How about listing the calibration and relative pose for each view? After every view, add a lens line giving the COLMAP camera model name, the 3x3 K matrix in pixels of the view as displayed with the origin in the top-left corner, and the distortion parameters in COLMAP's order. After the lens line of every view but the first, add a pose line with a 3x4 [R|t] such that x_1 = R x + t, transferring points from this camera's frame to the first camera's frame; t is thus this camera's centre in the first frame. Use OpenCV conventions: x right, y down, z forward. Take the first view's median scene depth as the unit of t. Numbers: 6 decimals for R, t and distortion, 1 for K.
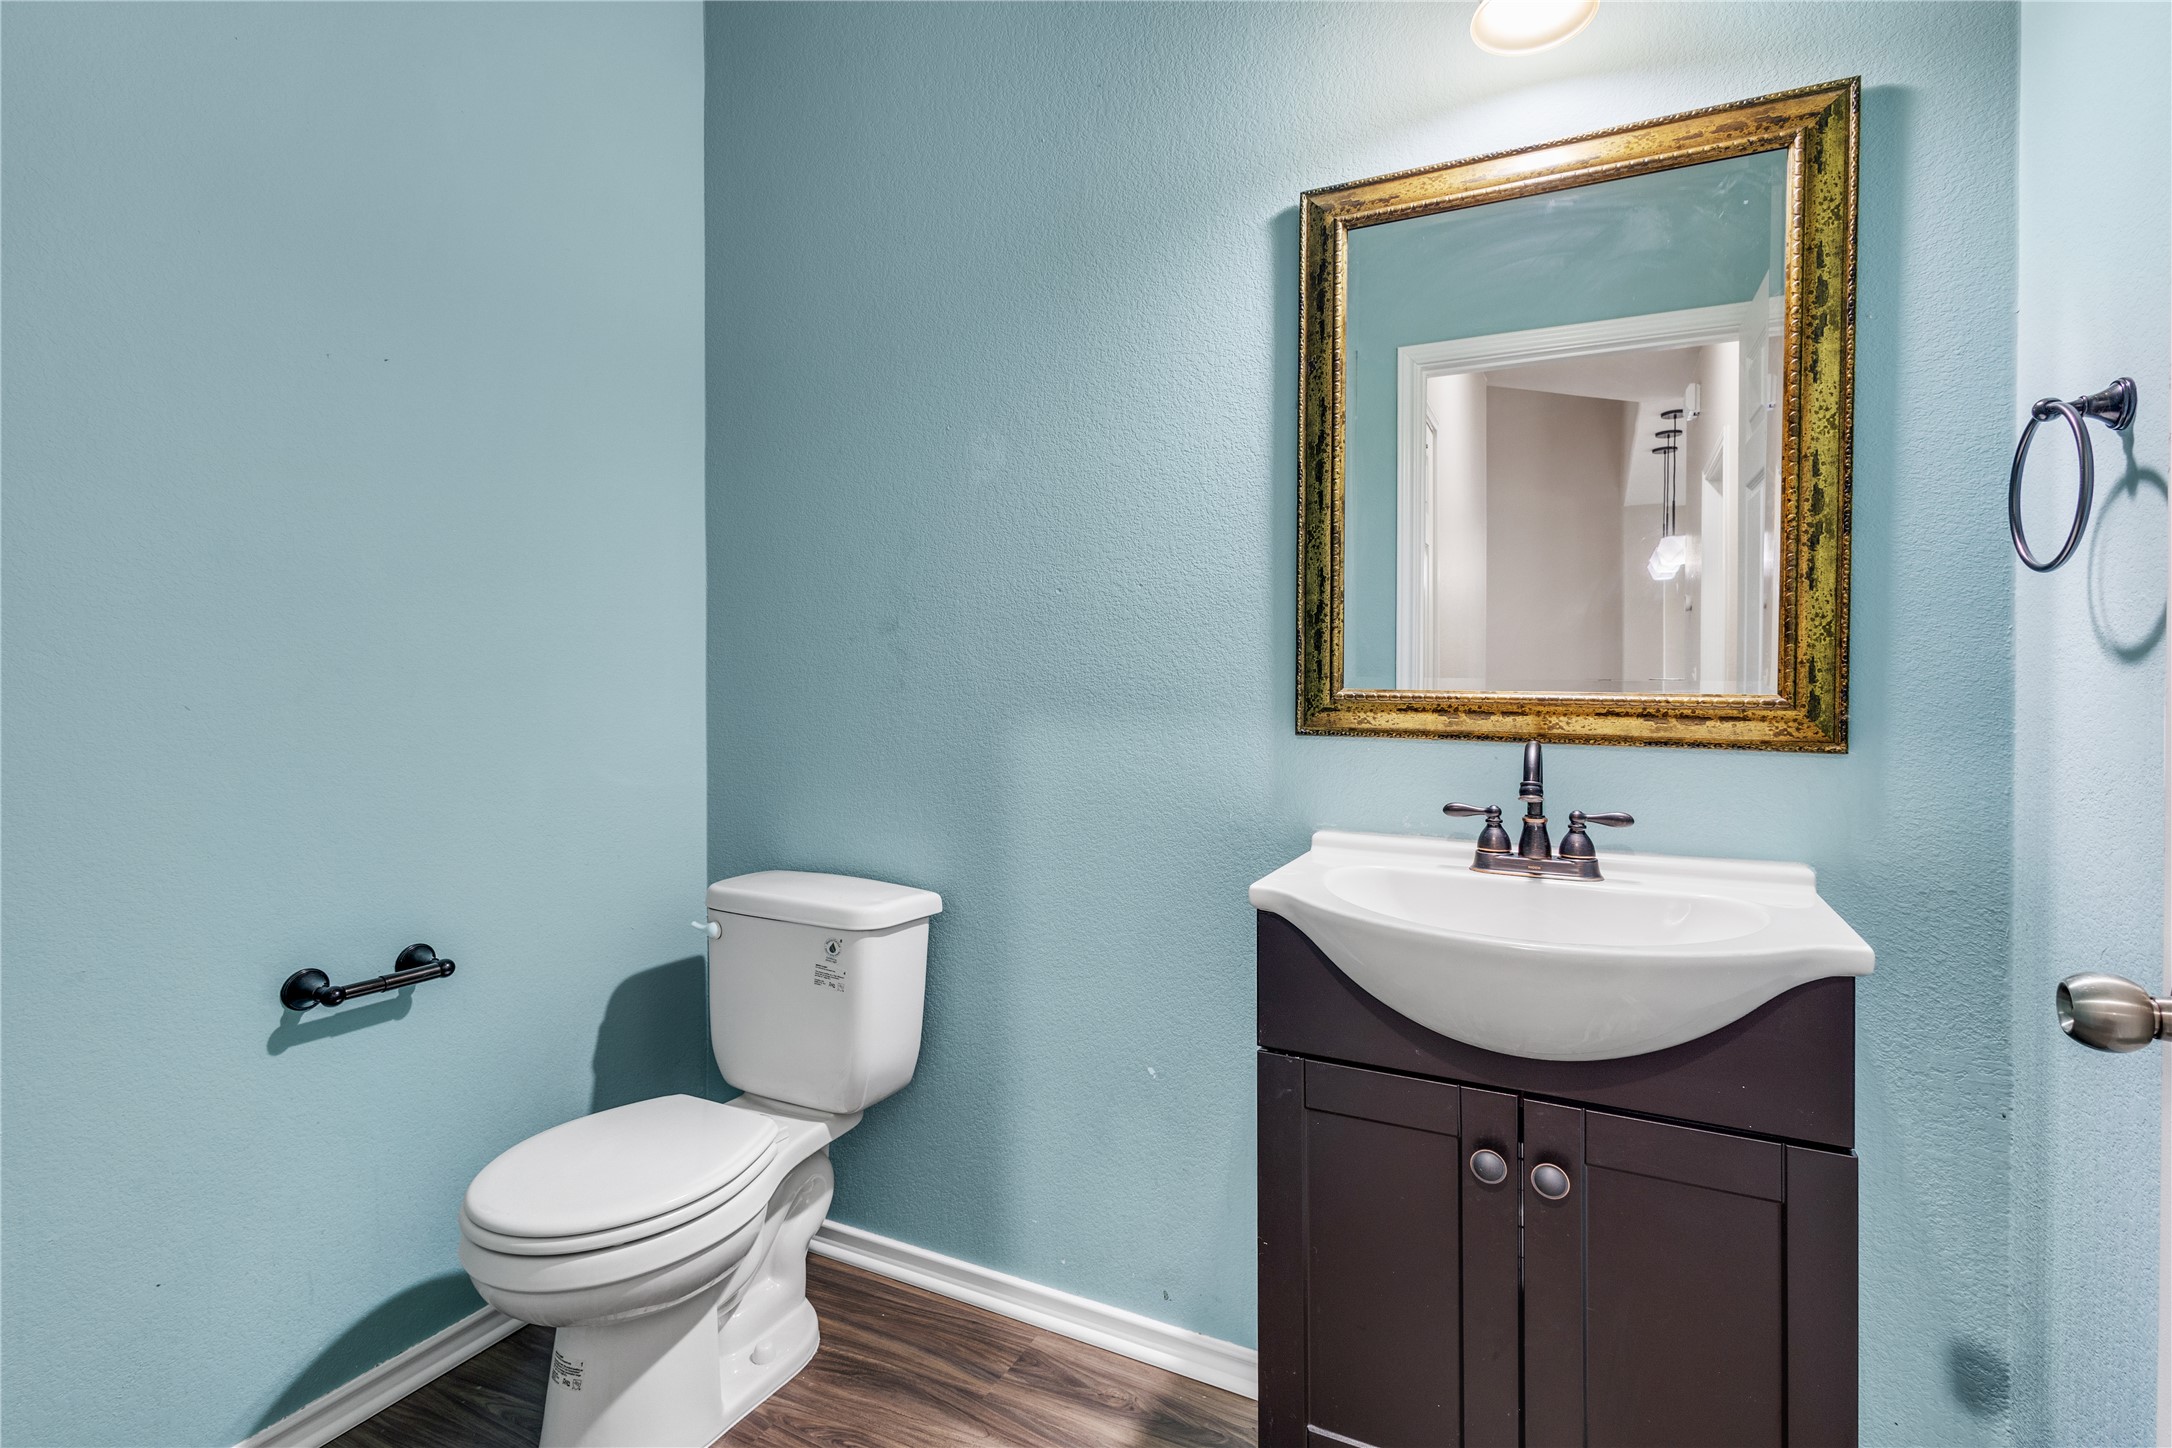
lens RADIAL K [[994.7, 0, 1080.7], [0, 994.7, 678.4], [0, 0, 1]] dist [0.015169, 0.000297]
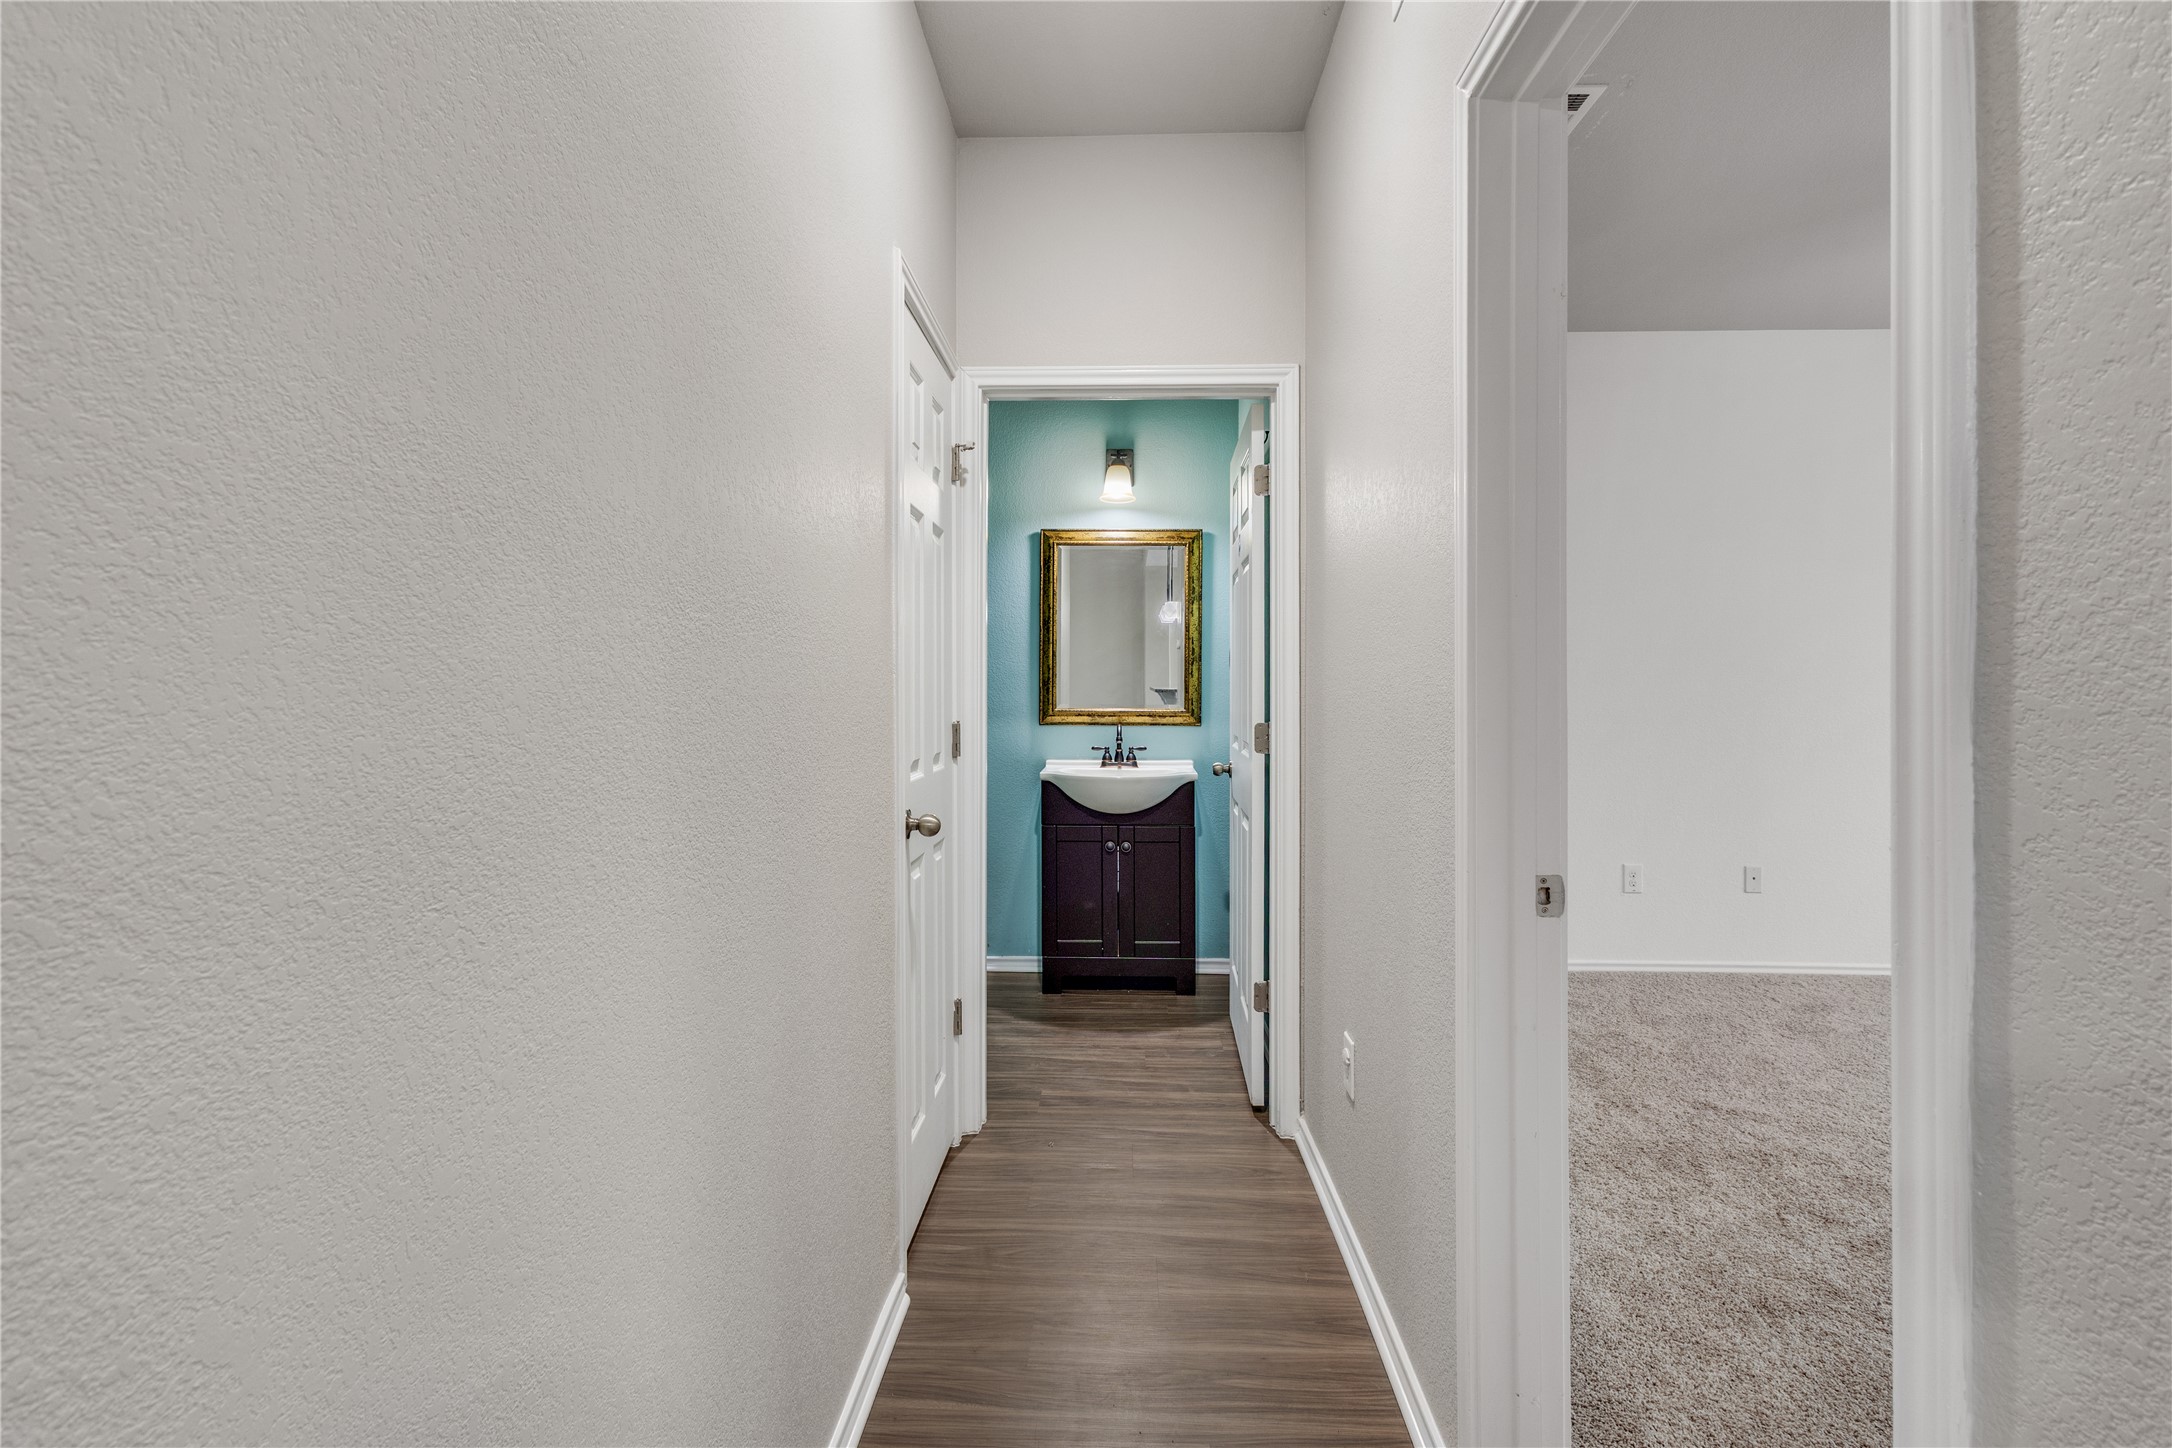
lens RADIAL K [[994.7, 0, 1080.7], [0, 994.7, 678.4], [0, 0, 1]] dist [0.015169, 0.000297]
pose [[0.908829, -0.004505, 0.417144, -0.985176], [0.005014, 0.999987, -0.000125, -0.085586], [-0.417138, 0.002206, 0.908840, -1.842274]]
